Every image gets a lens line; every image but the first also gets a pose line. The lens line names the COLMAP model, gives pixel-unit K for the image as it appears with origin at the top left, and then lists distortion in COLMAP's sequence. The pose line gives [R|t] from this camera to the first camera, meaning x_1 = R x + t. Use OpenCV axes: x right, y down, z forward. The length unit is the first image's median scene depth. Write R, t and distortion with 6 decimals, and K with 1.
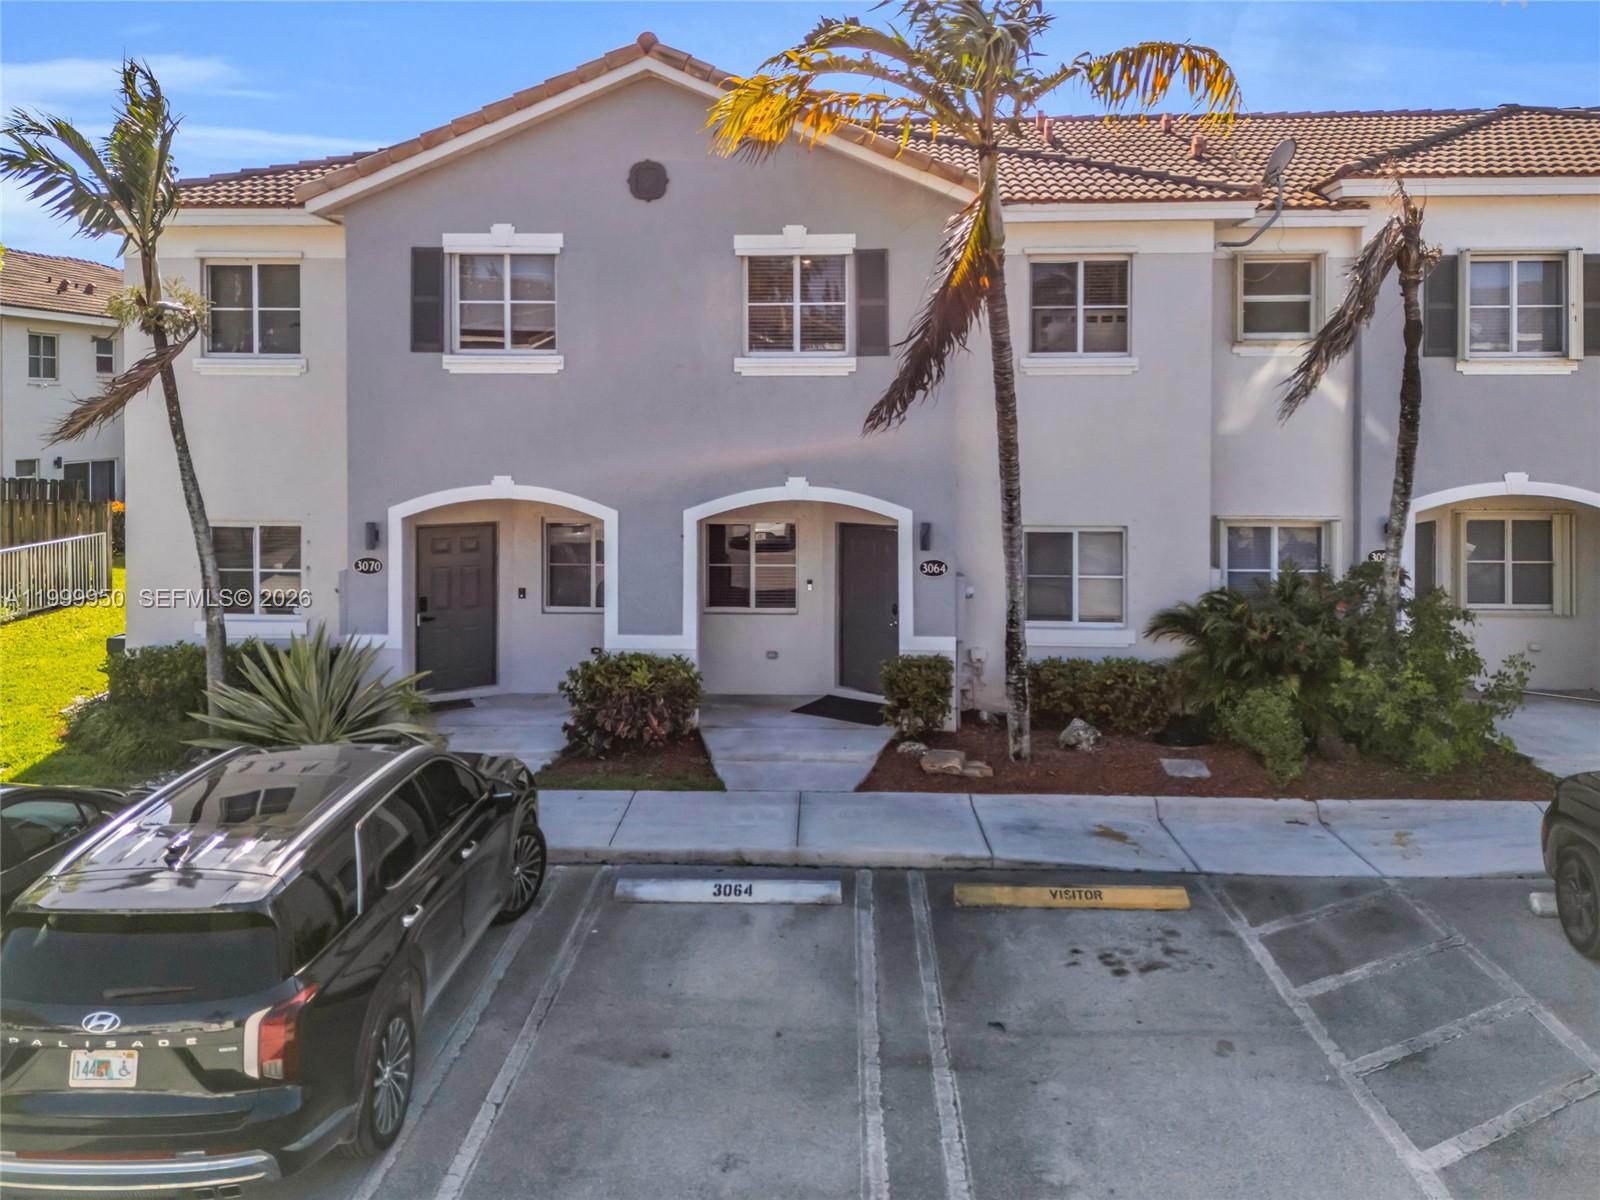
lens RADIAL K [[1240.7, 0, 793.9], [0, 1240.7, 411.5], [0, 0, 1]] dist [0.037754, -0.006350]
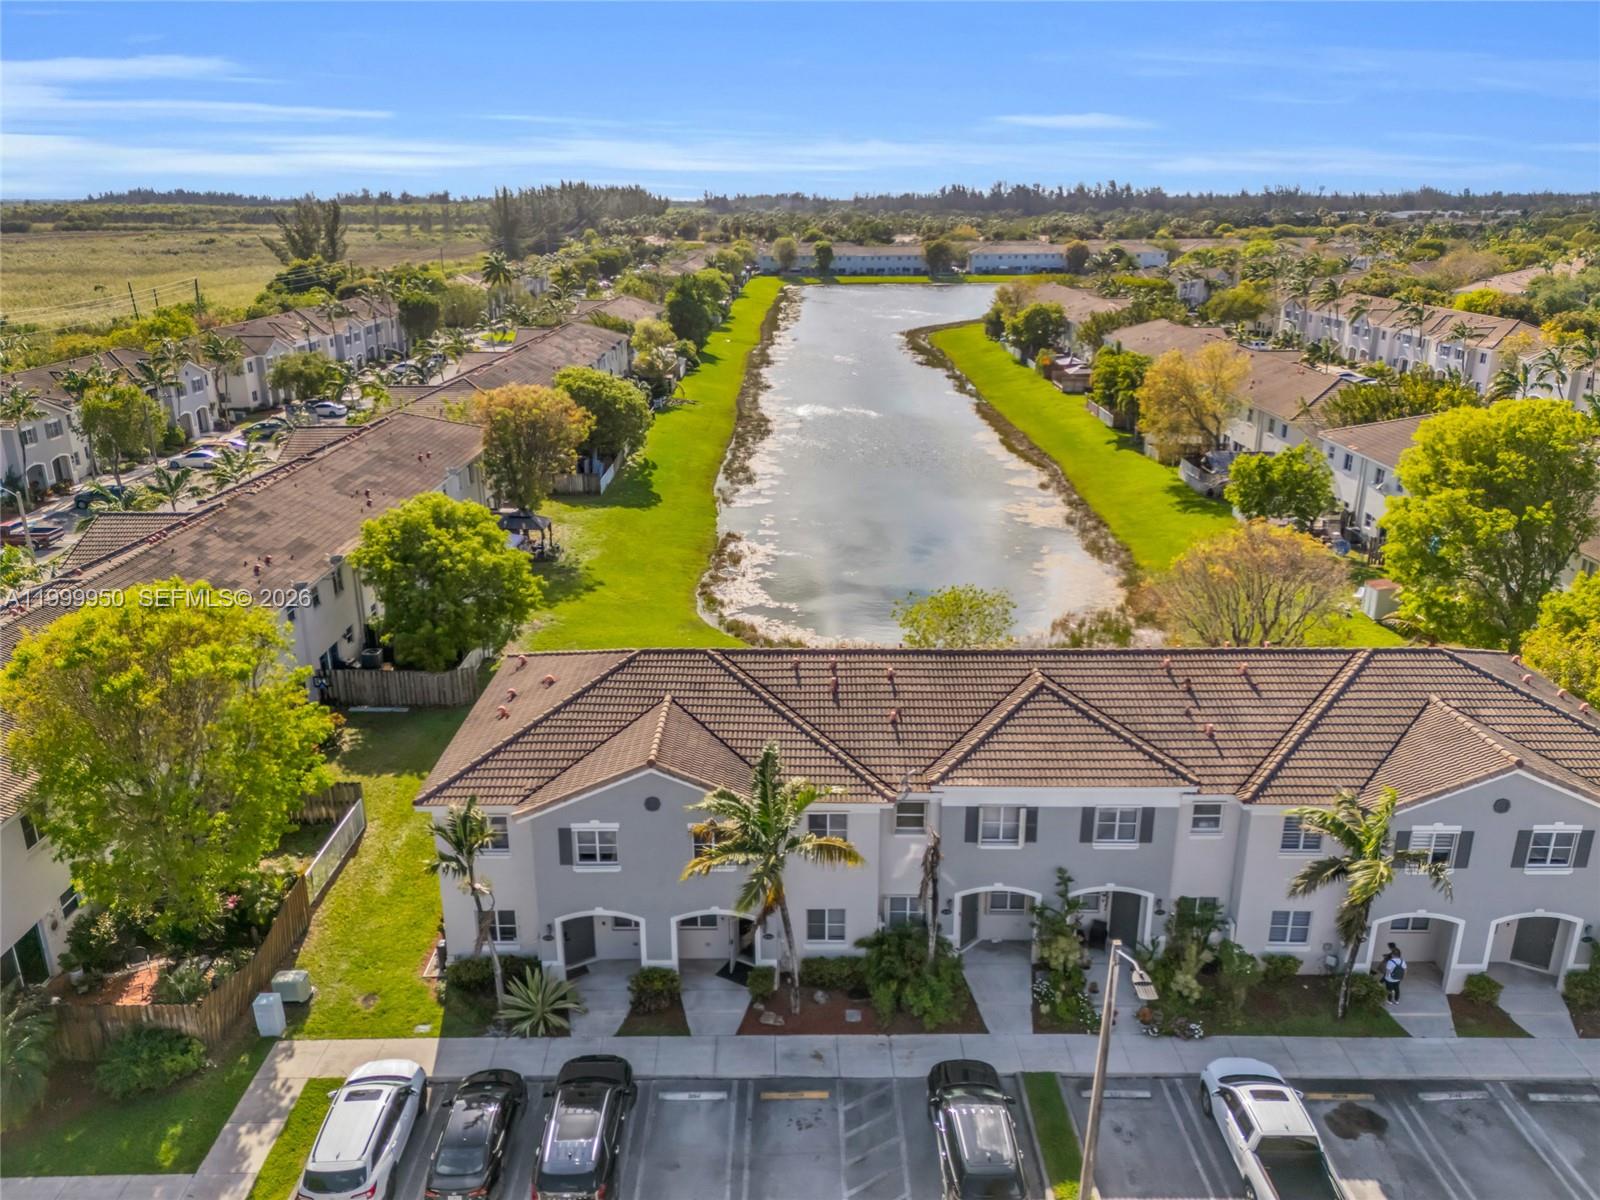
lens RADIAL K [[1181.7, 0, 795.8], [0, 1181.7, 591.4], [0, 0, 1]] dist [0.079589, -0.079170]
pose [[0.999106, -0.019384, 0.037575, 0.094774], [0.006788, 0.950720, 0.309977, -1.397799], [-0.041732, -0.309445, 0.950001, -1.207023]]
